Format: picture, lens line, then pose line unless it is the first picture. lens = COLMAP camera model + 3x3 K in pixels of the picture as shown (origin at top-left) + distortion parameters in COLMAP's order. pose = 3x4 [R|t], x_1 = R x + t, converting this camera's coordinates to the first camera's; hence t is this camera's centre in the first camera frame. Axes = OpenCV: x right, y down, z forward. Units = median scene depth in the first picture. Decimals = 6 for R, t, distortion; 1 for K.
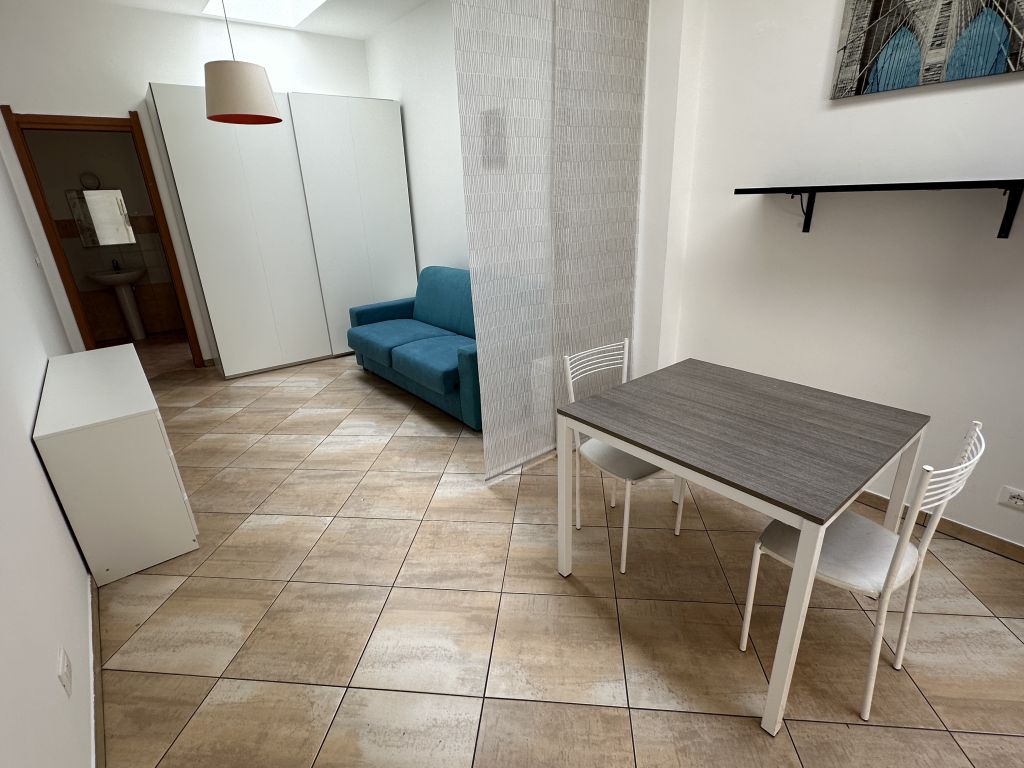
lens RADIAL K [[508.9, 0, 512.6], [0, 508.9, 379.3], [0, 0, 1]] dist [0.000535, 0.001206]
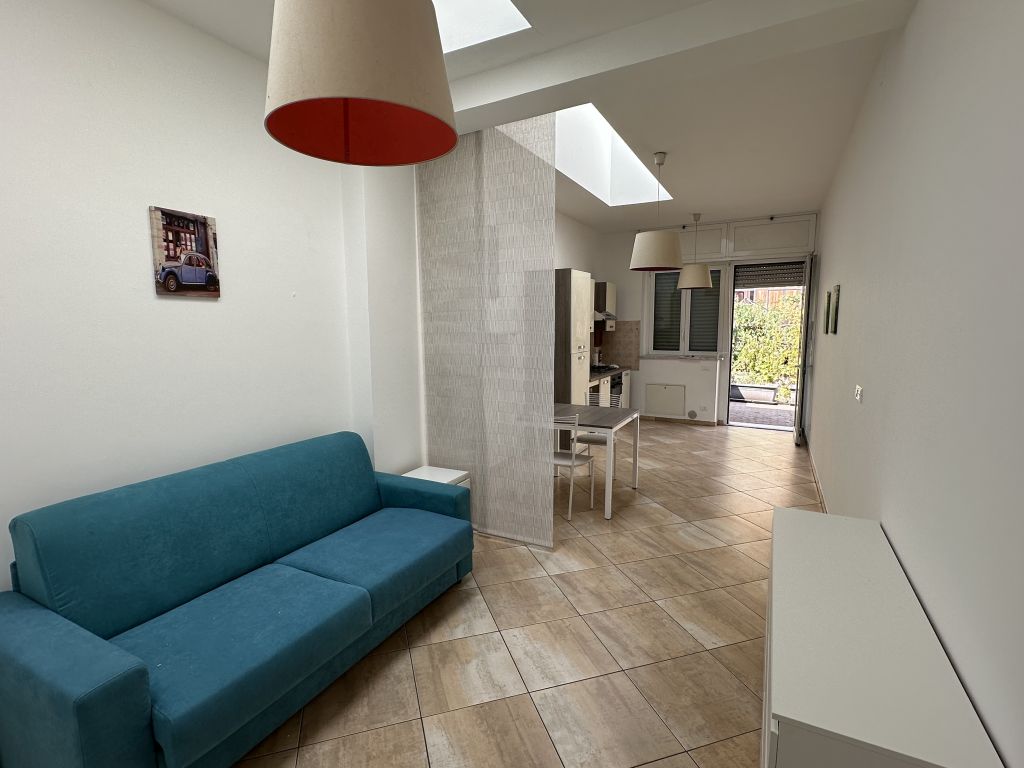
lens RADIAL K [[508.9, 0, 512.6], [0, 508.9, 379.3], [0, 0, 1]] dist [0.000535, 0.001206]
pose [[-0.403659, -0.060101, 0.912933, -1.104757], [0.336578, 0.918109, 0.209263, -0.464935], [-0.850749, 0.391744, -0.350374, 1.335378]]
